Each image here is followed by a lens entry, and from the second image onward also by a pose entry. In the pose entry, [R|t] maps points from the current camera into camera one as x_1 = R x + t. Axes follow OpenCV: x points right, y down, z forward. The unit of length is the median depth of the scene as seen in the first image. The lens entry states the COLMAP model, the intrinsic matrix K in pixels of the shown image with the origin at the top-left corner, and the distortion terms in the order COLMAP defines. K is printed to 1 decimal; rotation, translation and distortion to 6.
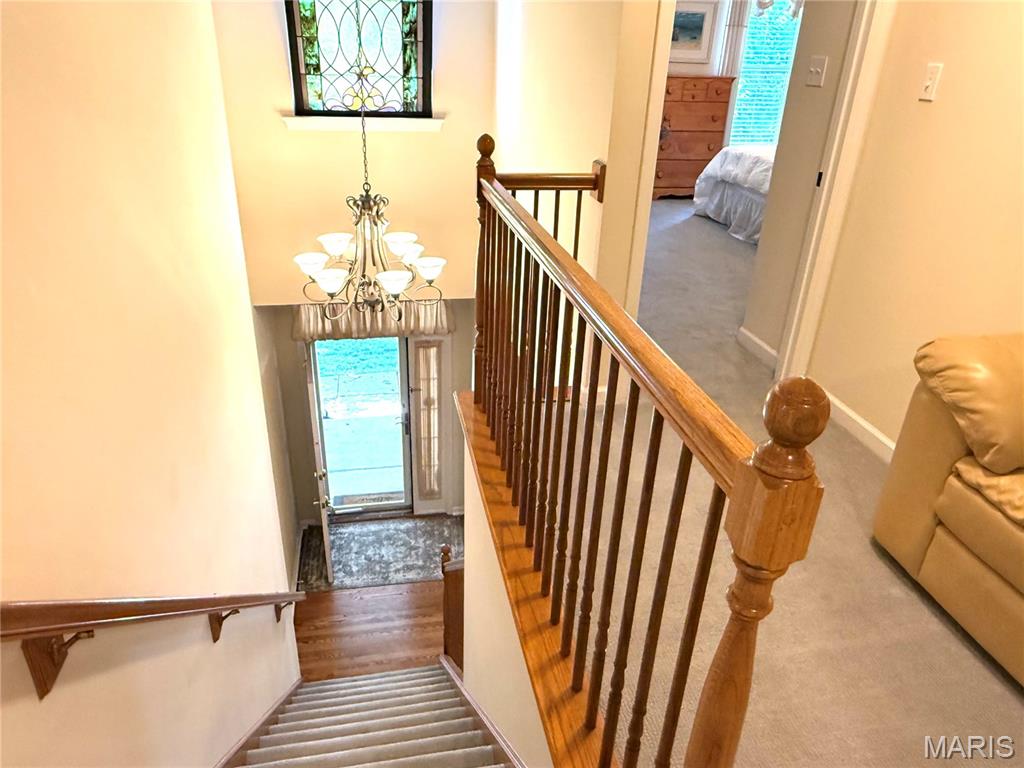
lens RADIAL K [[701.2, 0, 501.6], [0, 701.2, 381.0], [0, 0, 1]] dist [-0.003434, -0.001460]
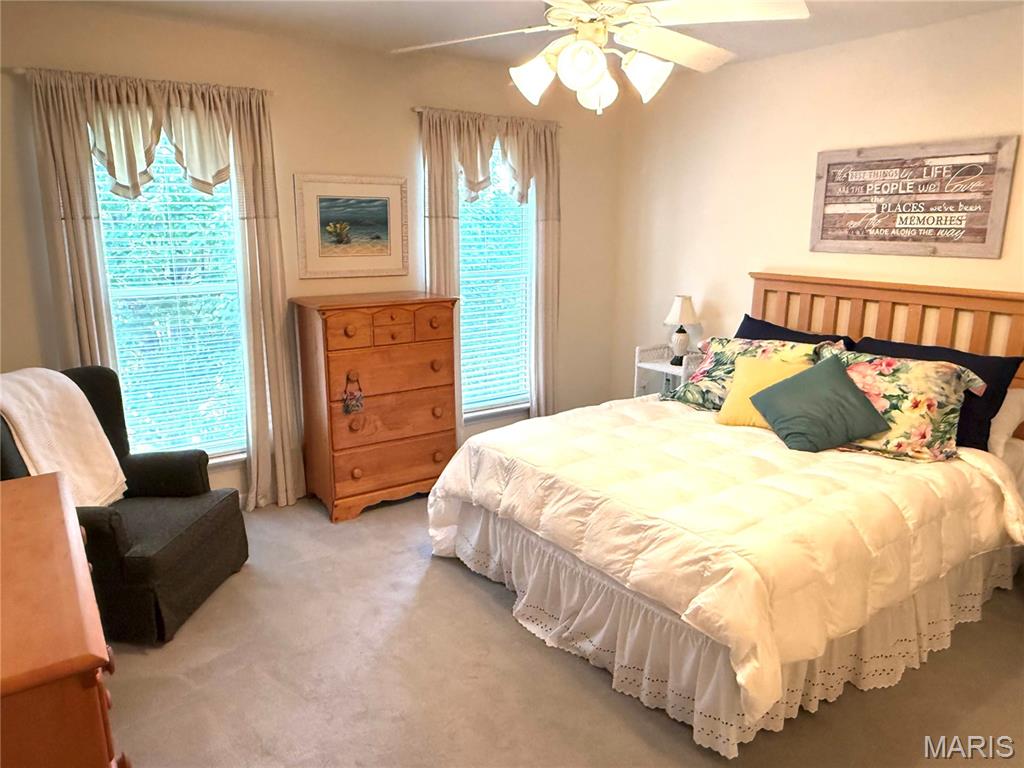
lens RADIAL K [[701.2, 0, 514.6], [0, 701.2, 387.7], [0, 0, 1]] dist [-0.003434, -0.001460]
pose [[0.905150, -0.120213, 0.407741, 0.129325], [0.202458, 0.965318, -0.164837, -0.256389], [-0.373784, 0.231753, 0.898096, 0.473444]]
